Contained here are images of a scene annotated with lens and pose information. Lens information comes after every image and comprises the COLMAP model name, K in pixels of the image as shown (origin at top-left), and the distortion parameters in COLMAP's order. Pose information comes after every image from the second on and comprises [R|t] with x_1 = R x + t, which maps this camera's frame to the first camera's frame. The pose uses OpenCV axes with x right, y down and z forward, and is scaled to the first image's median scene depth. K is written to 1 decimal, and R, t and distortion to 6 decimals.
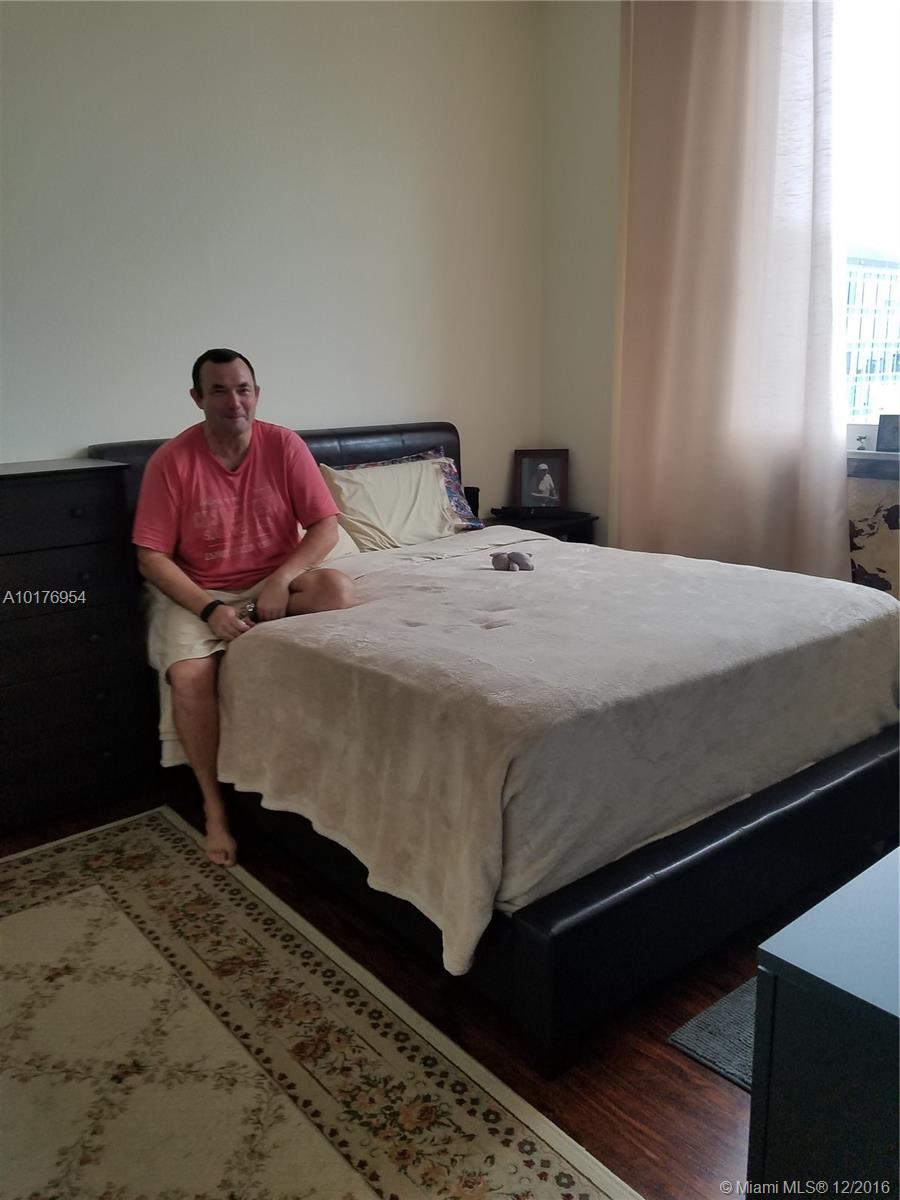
lens RADIAL K [[913.0, 0, 450.0], [0, 913.0, 600.0], [0, 0, 1]] dist [0.069504, -0.090089]
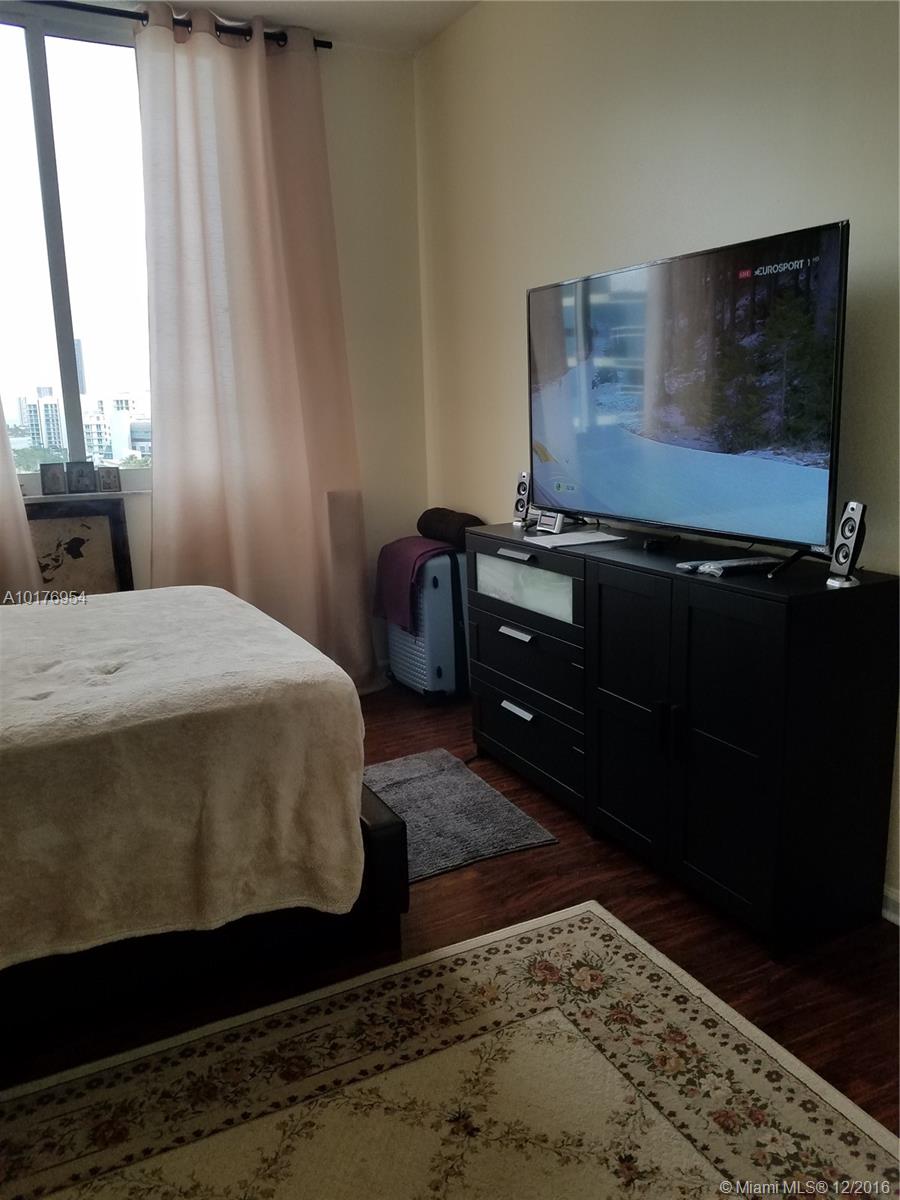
lens RADIAL K [[913.0, 0, 450.0], [0, 913.0, 600.0], [0, 0, 1]] dist [0.069504, -0.090089]
pose [[0.235874, -0.183052, 0.954387, -0.982454], [0.270412, 0.955674, 0.116467, -0.063783], [-0.933403, 0.230606, 0.274918, 0.466851]]
